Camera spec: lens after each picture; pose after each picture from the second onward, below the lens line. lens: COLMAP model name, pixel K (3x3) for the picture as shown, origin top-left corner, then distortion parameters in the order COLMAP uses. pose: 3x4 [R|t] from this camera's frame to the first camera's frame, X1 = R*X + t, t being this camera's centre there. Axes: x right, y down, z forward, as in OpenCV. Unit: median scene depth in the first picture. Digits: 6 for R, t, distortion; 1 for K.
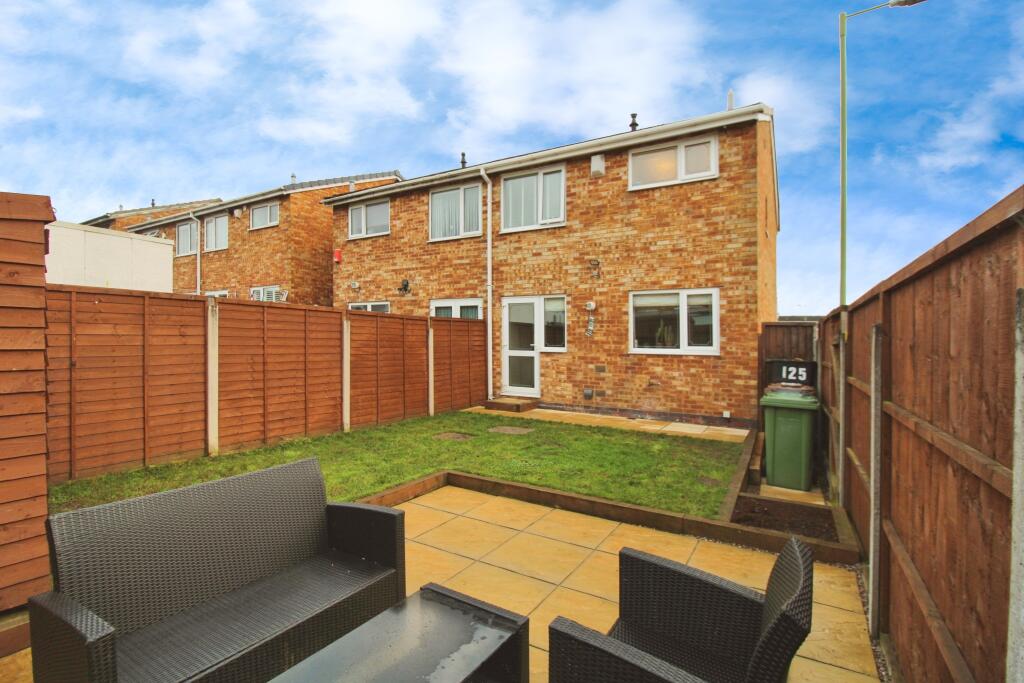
lens RADIAL K [[478.9, 0, 512.0], [0, 478.9, 341.5], [0, 0, 1]] dist [-0.001353, -0.014420]
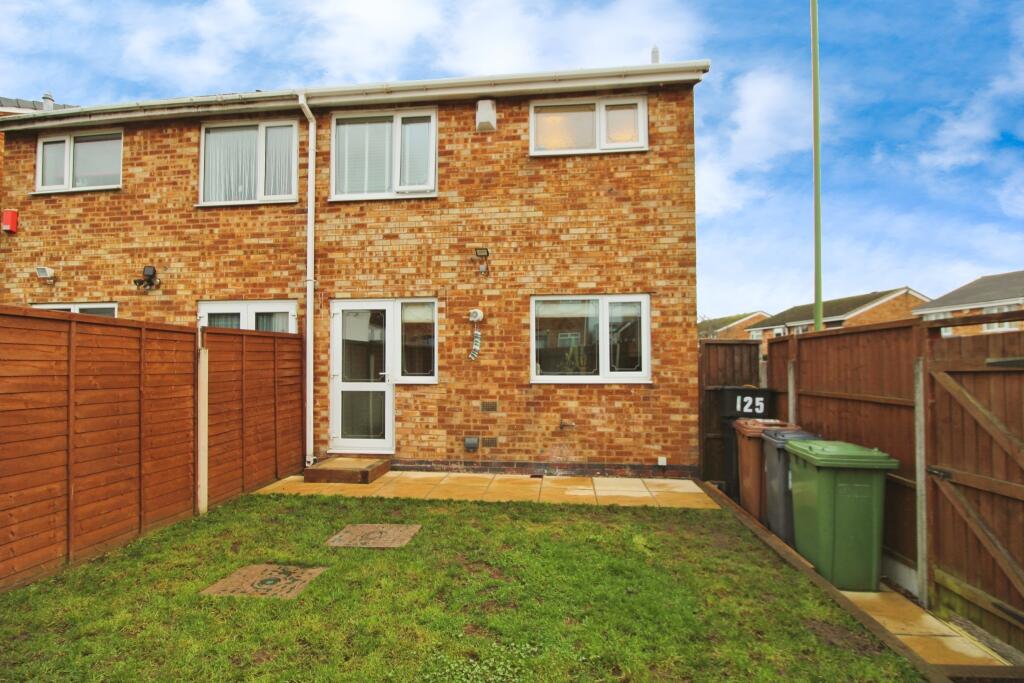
lens RADIAL K [[478.9, 0, 512.0], [0, 478.9, 341.5], [0, 0, 1]] dist [-0.001353, -0.014420]
pose [[0.910822, 0.006922, 0.412741, -0.073137], [0.013350, 0.998842, -0.046213, -0.004362], [-0.412583, 0.047602, 0.909676, 0.360570]]
